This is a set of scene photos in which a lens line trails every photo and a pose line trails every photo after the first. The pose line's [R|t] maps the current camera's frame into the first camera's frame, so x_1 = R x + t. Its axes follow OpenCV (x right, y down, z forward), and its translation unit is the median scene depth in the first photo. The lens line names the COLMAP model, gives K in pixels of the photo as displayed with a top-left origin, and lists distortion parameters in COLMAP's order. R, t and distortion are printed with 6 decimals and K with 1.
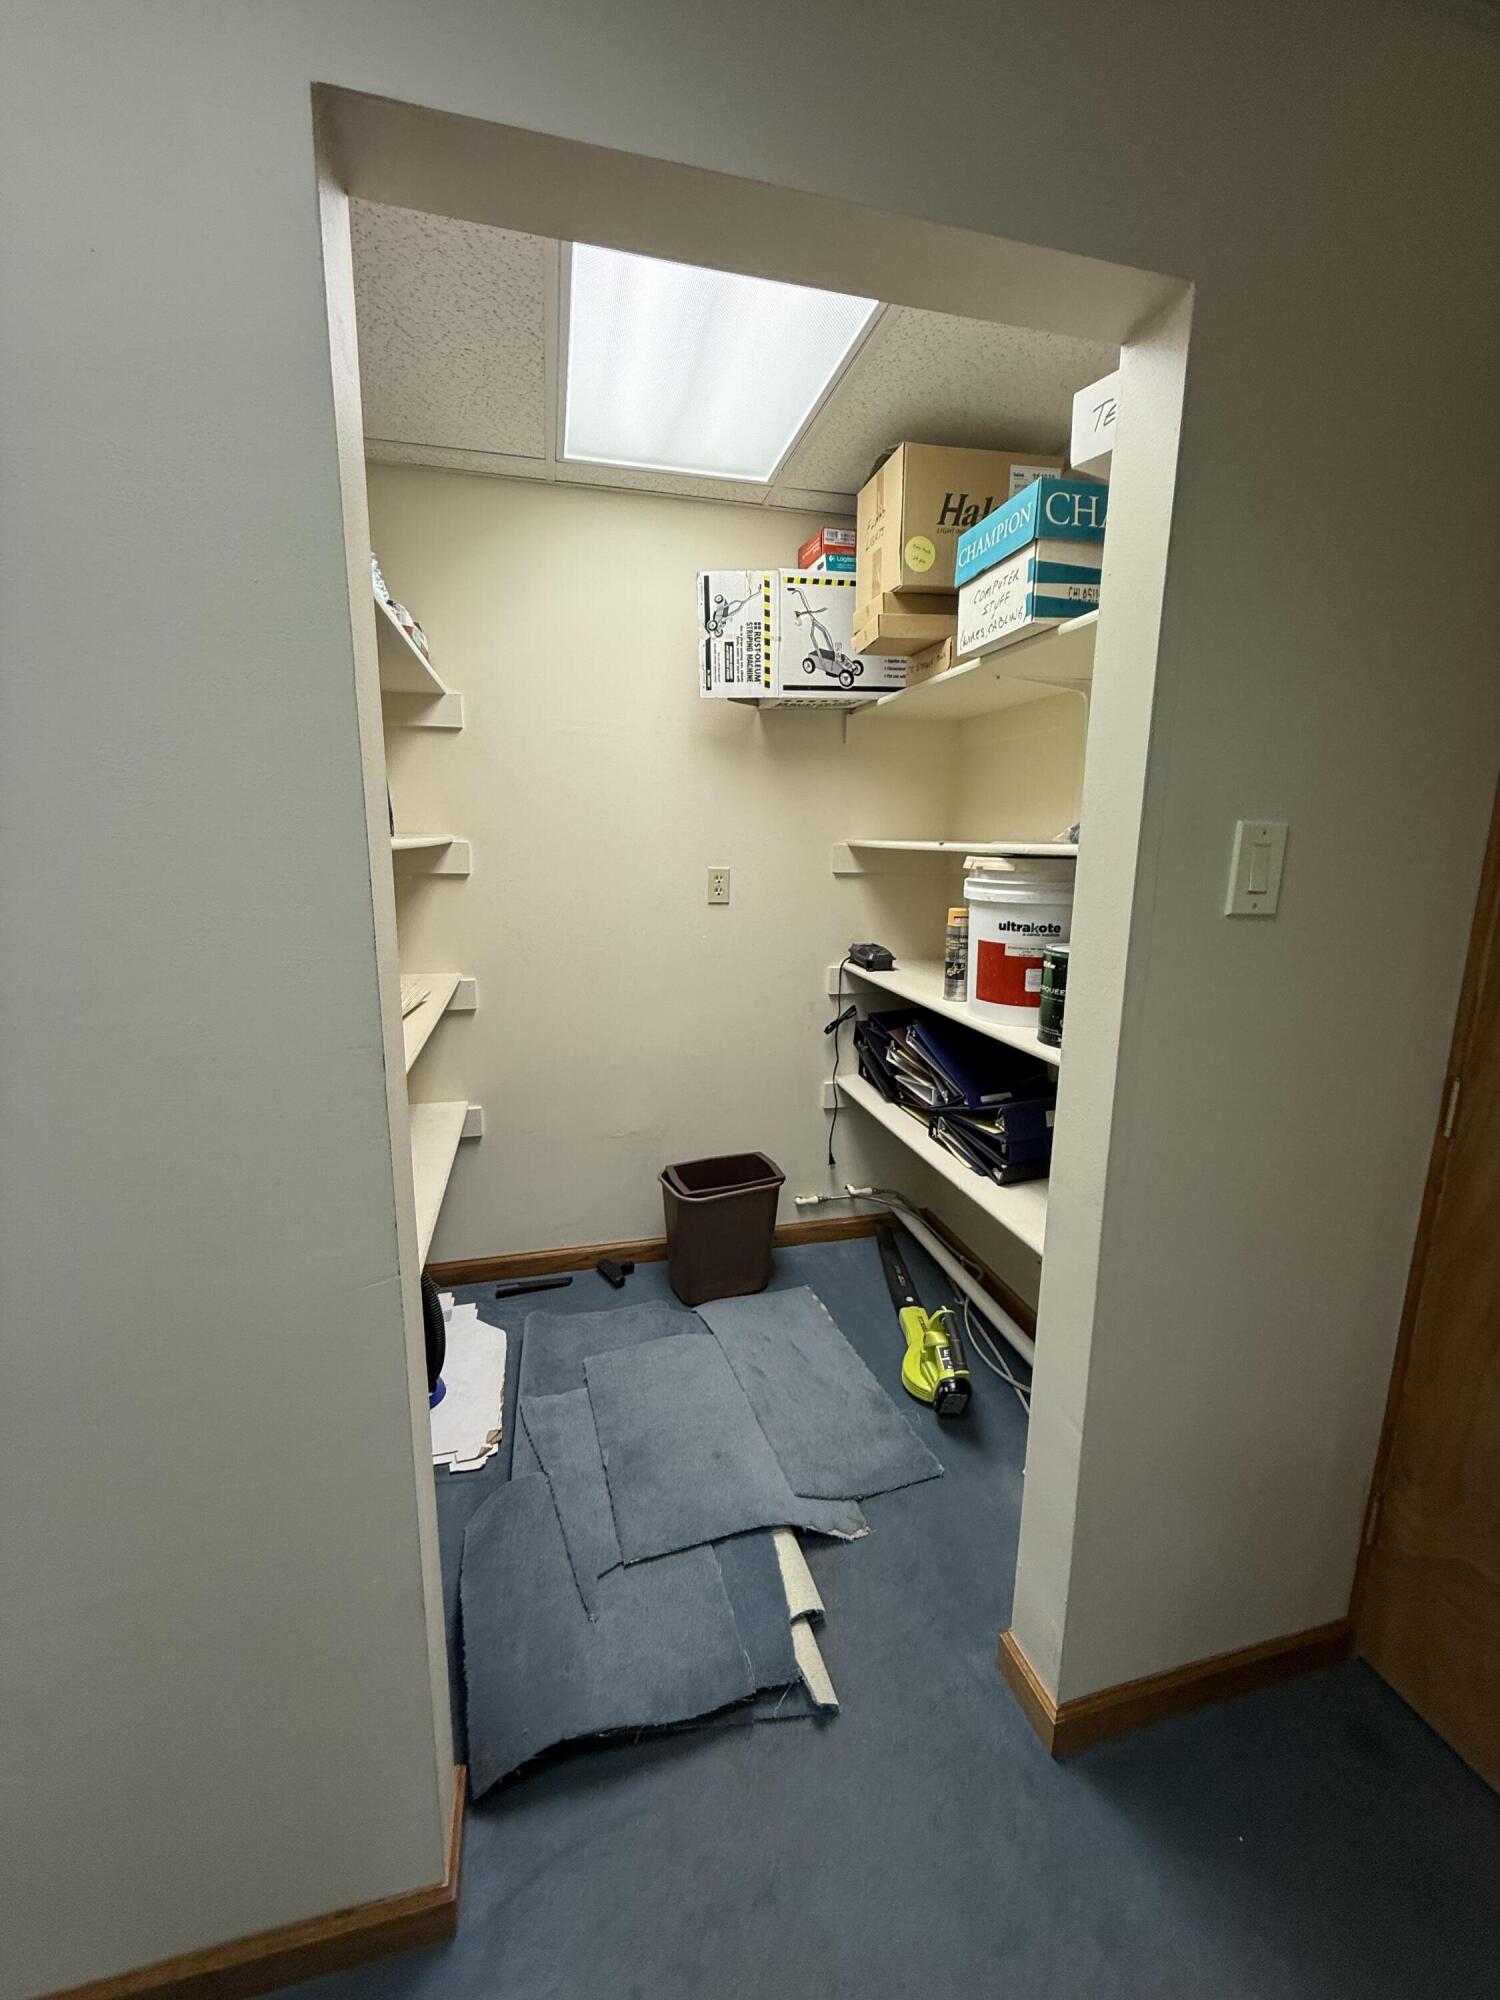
lens RADIAL K [[801.3, 0, 753.0], [0, 801.3, 994.8], [0, 0, 1]] dist [0.005937, -0.001061]
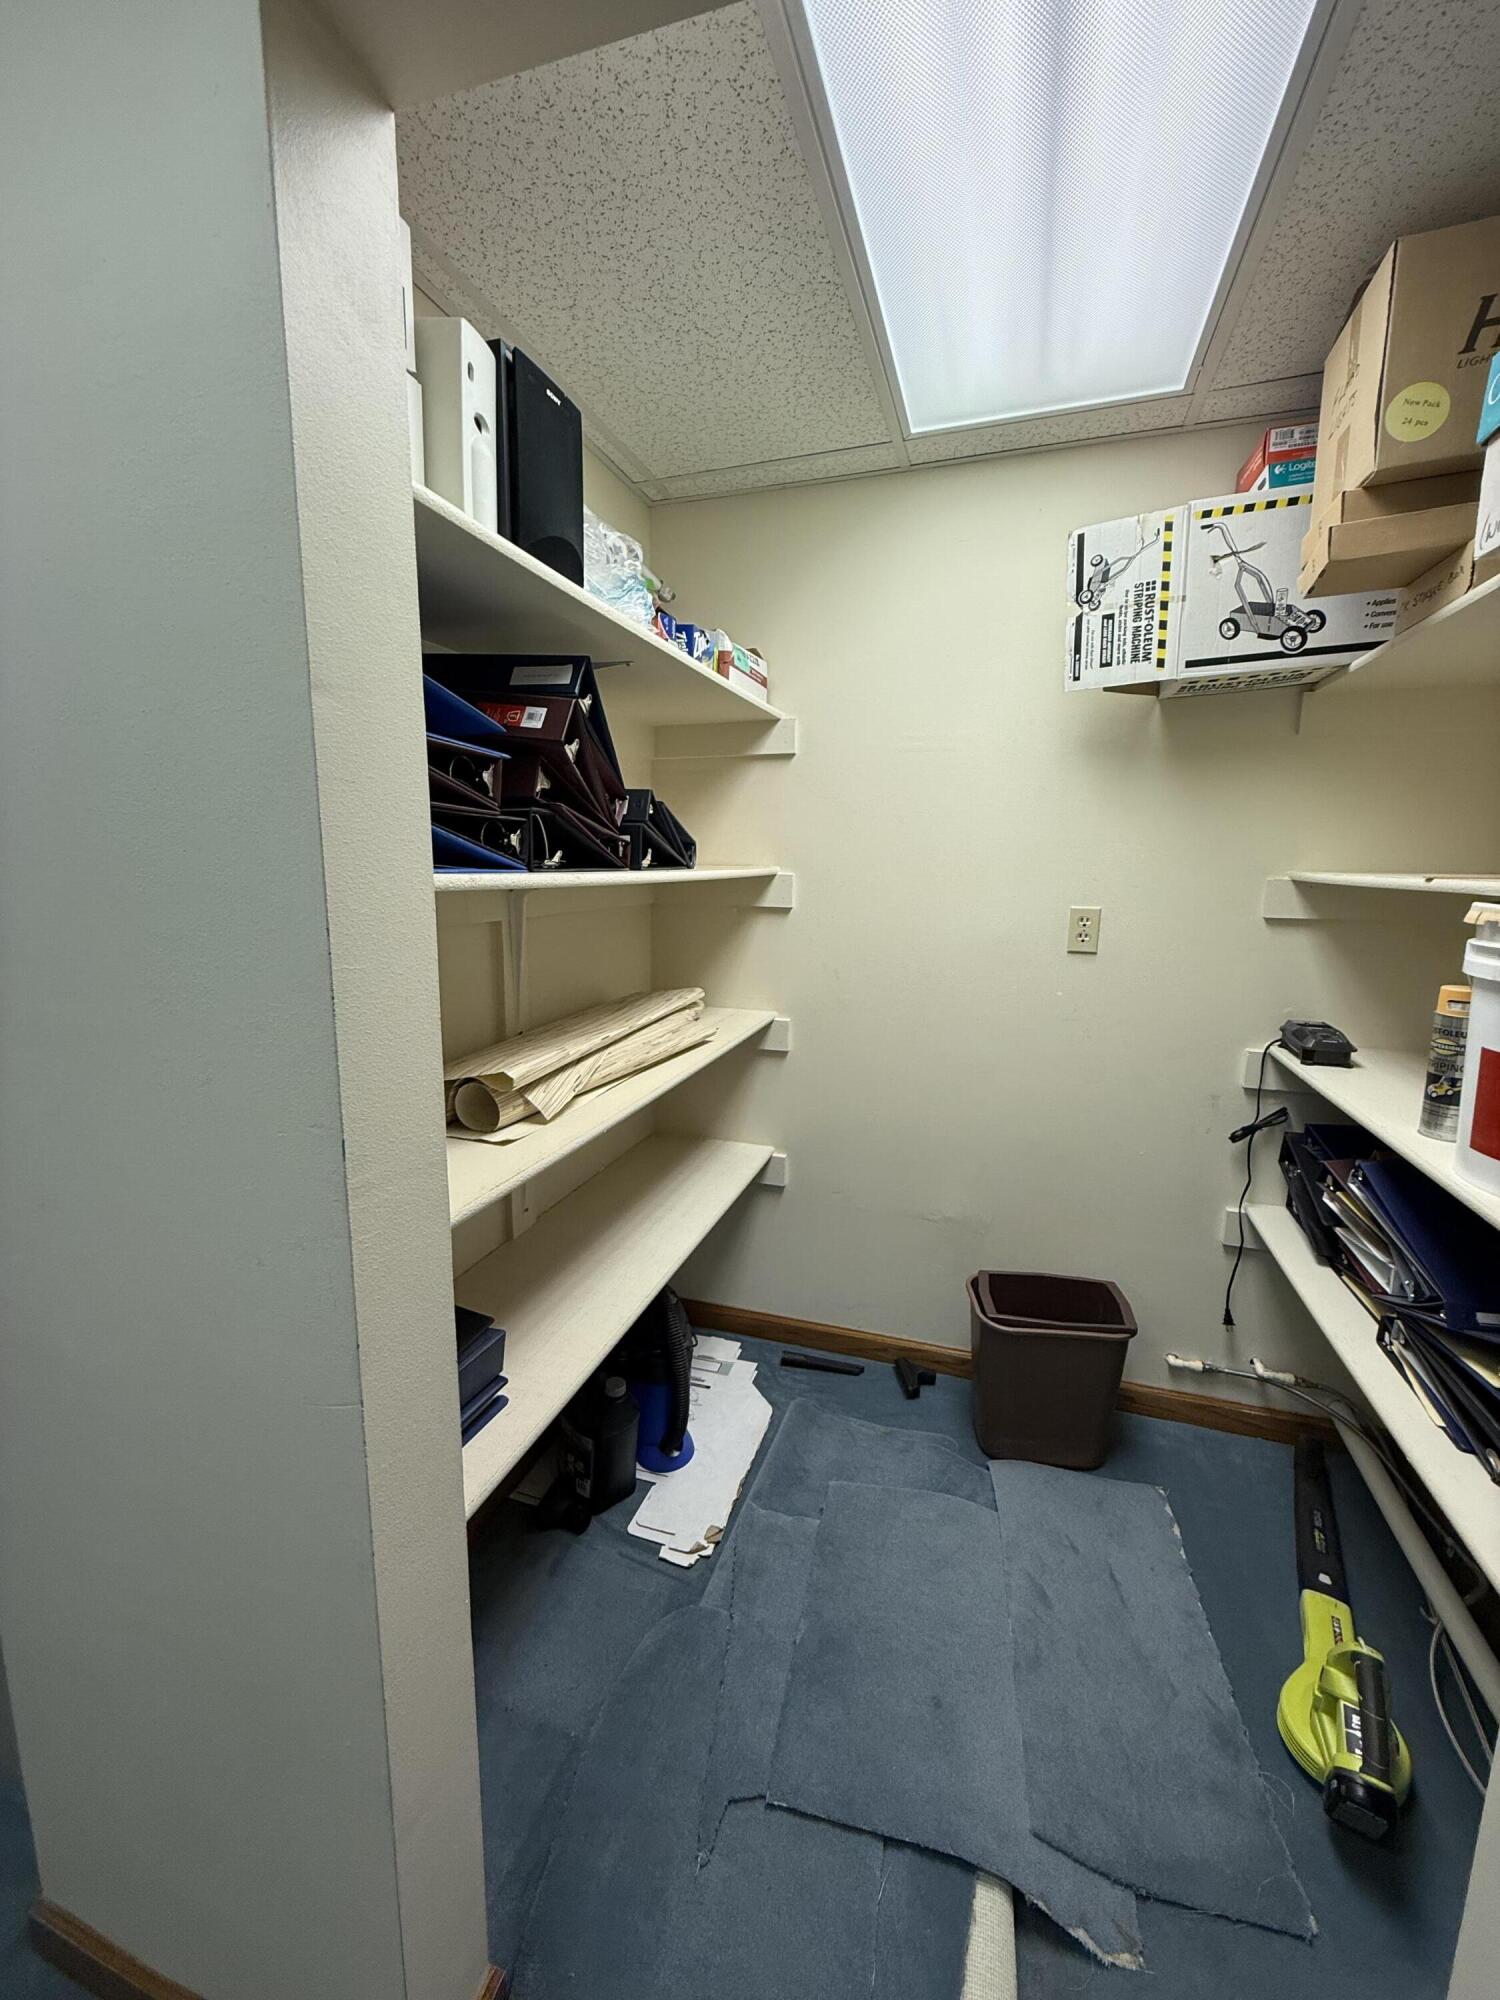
lens RADIAL K [[801.3, 0, 750.1], [0, 801.3, 995.8], [0, 0, 1]] dist [0.005937, -0.001061]
pose [[0.844203, 0.083165, -0.529533, 0.117954], [-0.100945, 0.994881, -0.004681, -0.041334], [0.526433, 0.057406, 0.848276, 0.194998]]
